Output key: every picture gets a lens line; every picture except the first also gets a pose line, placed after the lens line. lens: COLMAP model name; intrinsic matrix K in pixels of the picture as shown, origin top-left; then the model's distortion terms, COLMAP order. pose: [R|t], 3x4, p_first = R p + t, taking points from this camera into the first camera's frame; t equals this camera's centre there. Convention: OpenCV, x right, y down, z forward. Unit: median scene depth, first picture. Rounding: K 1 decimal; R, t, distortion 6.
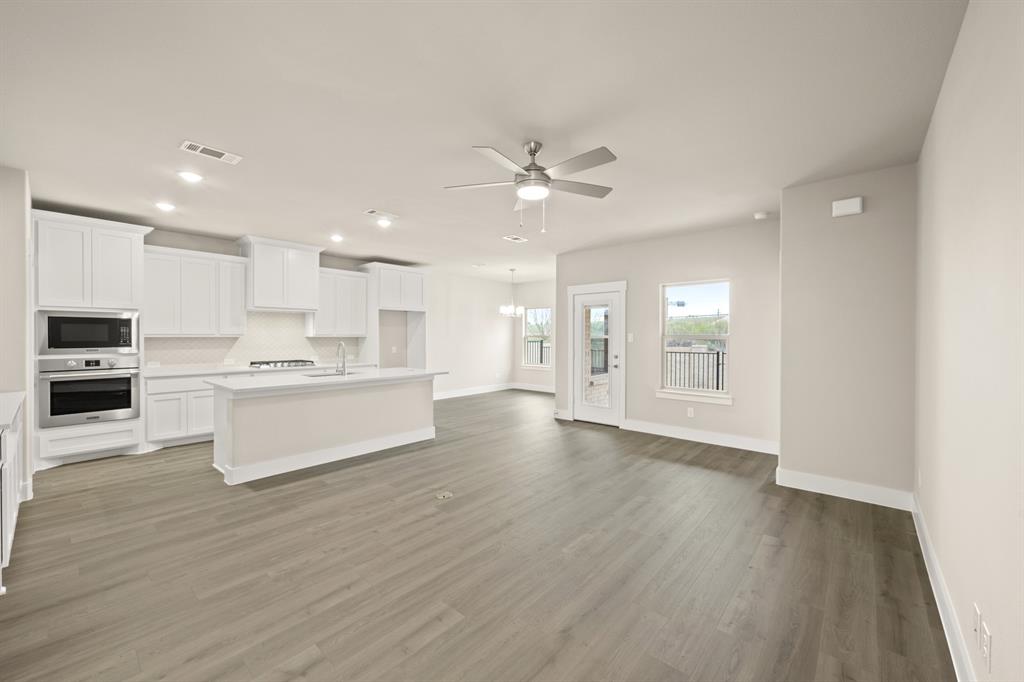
lens RADIAL K [[402.6, 0, 513.3], [0, 402.6, 339.4], [0, 0, 1]] dist [0.002470, -0.001206]
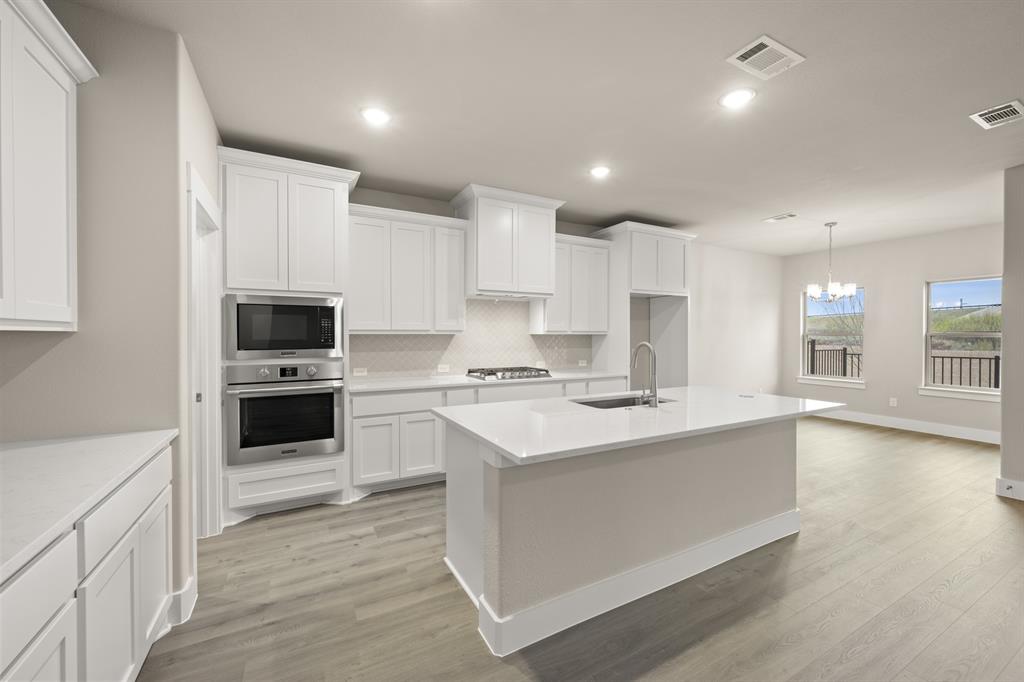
lens RADIAL K [[402.6, 0, 514.4], [0, 402.6, 339.6], [0, 0, 1]] dist [0.002470, -0.001206]
pose [[0.936177, 0.001087, -0.351526, -0.412383], [-0.000820, 0.999999, 0.000908, 0.003006], [0.351527, -0.000562, 0.936178, 0.458018]]
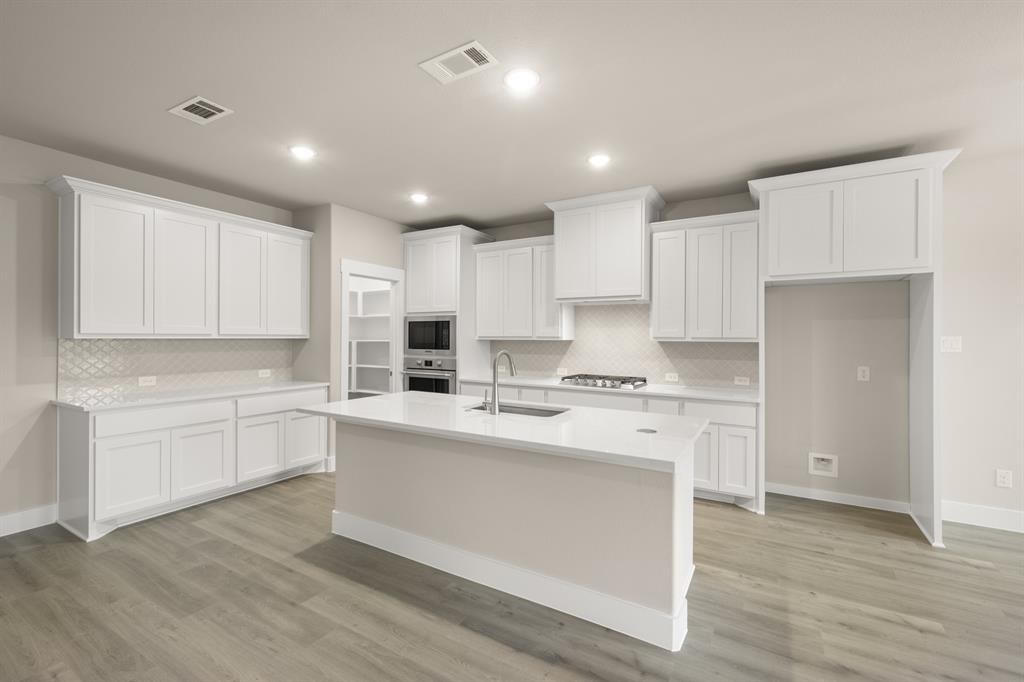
lens RADIAL K [[440.5, 0, 514.6], [0, 440.5, 338.5], [0, 0, 1]] dist [0.002239, -0.000482]
pose [[0.187013, 0.000617, -0.982357, 0.152233], [-0.014372, 0.999894, -0.002108, -0.008131], [0.982252, 0.014513, 0.187002, 0.930366]]
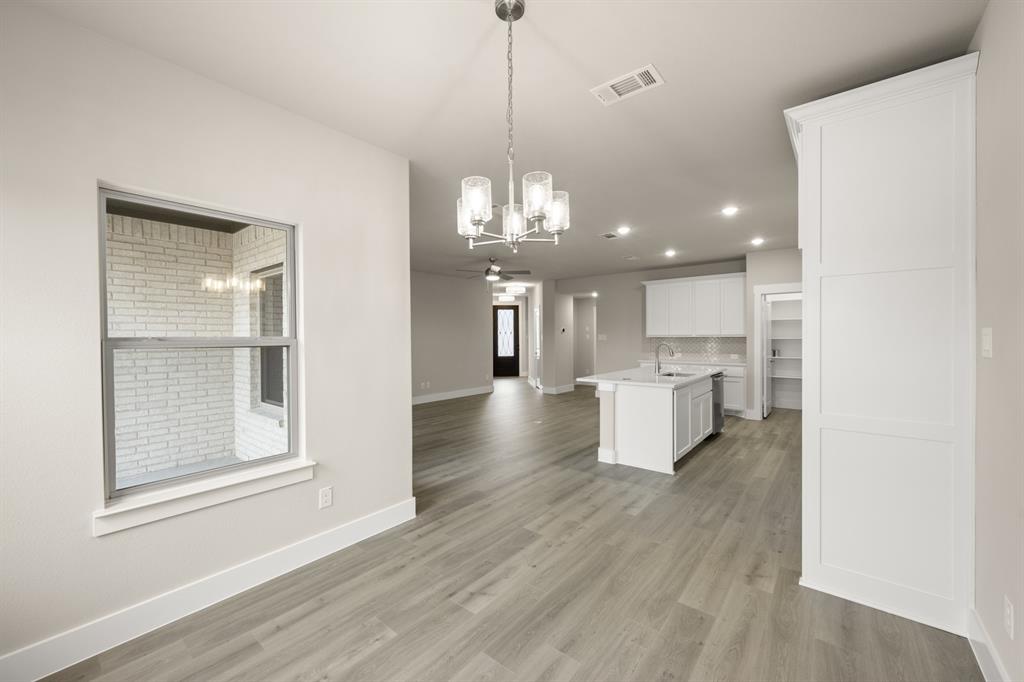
lens RADIAL K [[402.6, 0, 517.0], [0, 402.6, 338.6], [0, 0, 1]] dist [0.002470, -0.001206]
pose [[-0.999018, 0.003922, -0.044127, 0.006803], [0.003311, 0.999898, 0.013907, -0.019688], [0.044178, 0.013747, -0.998929, 2.102234]]
